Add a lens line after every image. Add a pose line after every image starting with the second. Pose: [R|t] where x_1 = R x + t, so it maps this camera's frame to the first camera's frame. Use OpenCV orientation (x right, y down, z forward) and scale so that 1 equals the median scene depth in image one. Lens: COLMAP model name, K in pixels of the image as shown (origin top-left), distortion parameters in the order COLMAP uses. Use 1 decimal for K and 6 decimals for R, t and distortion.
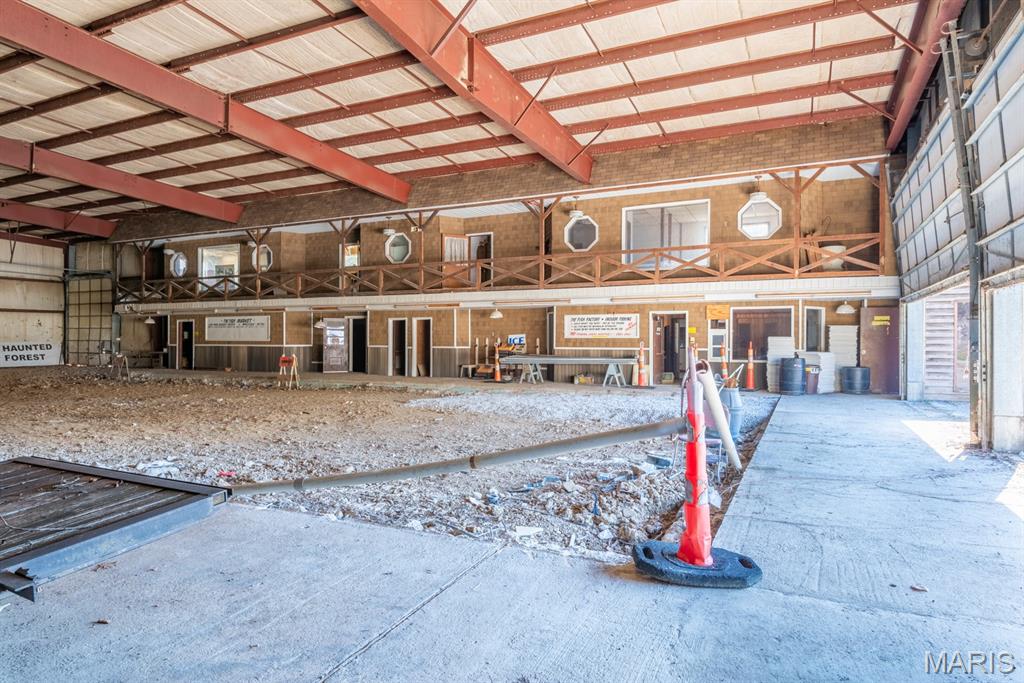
lens RADIAL K [[600.9, 0, 516.1], [0, 600.9, 336.2], [0, 0, 1]] dist [0.005292, -0.011360]
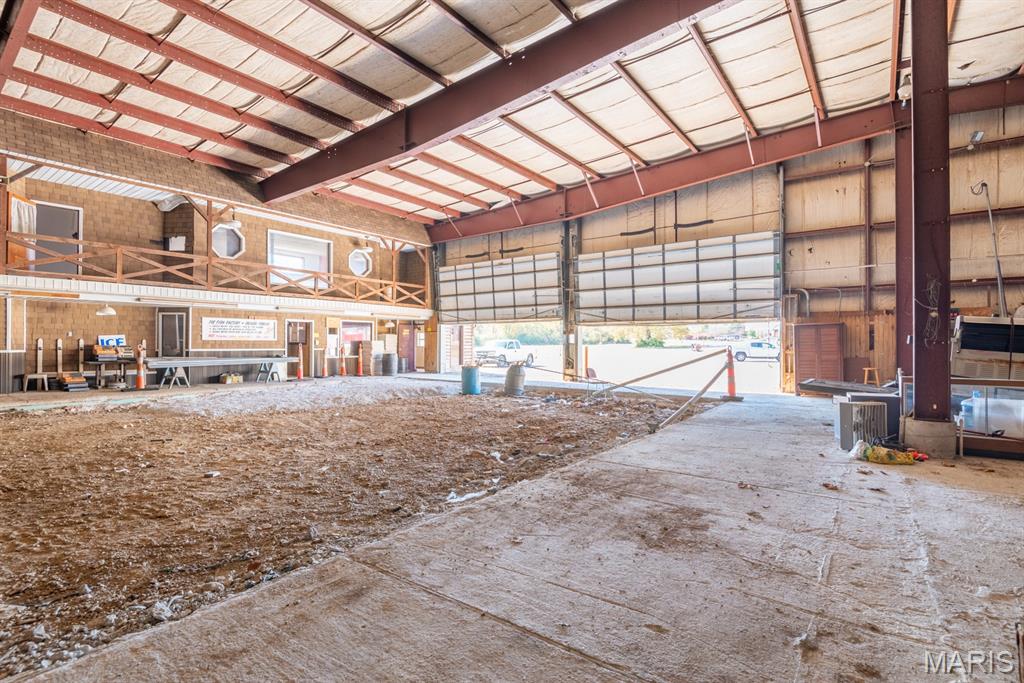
lens RADIAL K [[470.8, 0, 514.5], [0, 470.8, 344.7], [0, 0, 1]] dist [0.004111, -0.000990]
pose [[0.206123, -0.003751, 0.978519, -0.432474], [-0.012963, 0.999894, 0.006564, -0.000441], [-0.978440, -0.014037, 0.206053, 0.234616]]
